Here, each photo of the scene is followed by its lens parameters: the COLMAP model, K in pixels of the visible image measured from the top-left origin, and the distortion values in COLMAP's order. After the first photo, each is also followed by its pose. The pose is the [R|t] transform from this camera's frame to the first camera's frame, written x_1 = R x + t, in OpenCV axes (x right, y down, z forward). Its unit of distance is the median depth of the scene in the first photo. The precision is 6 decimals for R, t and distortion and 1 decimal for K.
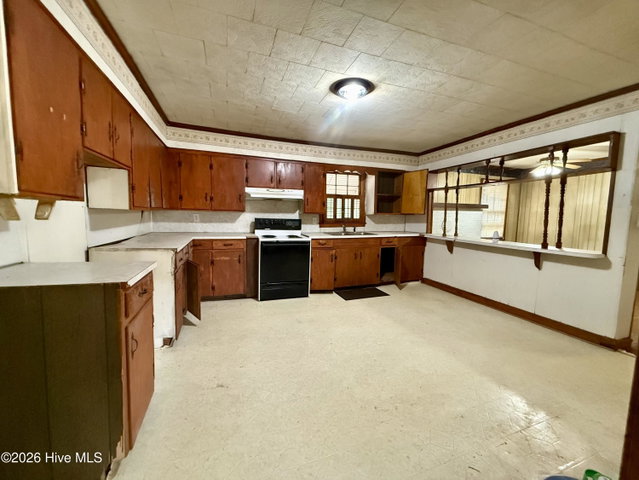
lens RADIAL K [[255.5, 0, 317.1], [0, 255.5, 239.0], [0, 0, 1]] dist [0.002231, -0.000083]
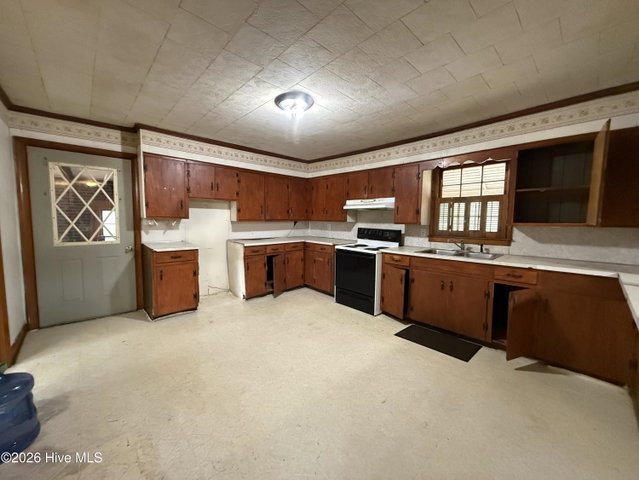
lens RADIAL K [[255.5, 0, 319.4], [0, 255.5, 238.1], [0, 0, 1]] dist [0.002231, -0.000083]
pose [[0.392592, 0.057054, -0.917941, 0.666444], [-0.091568, 0.995540, 0.022715, -0.047214], [0.915143, 0.075136, 0.396066, 0.421625]]
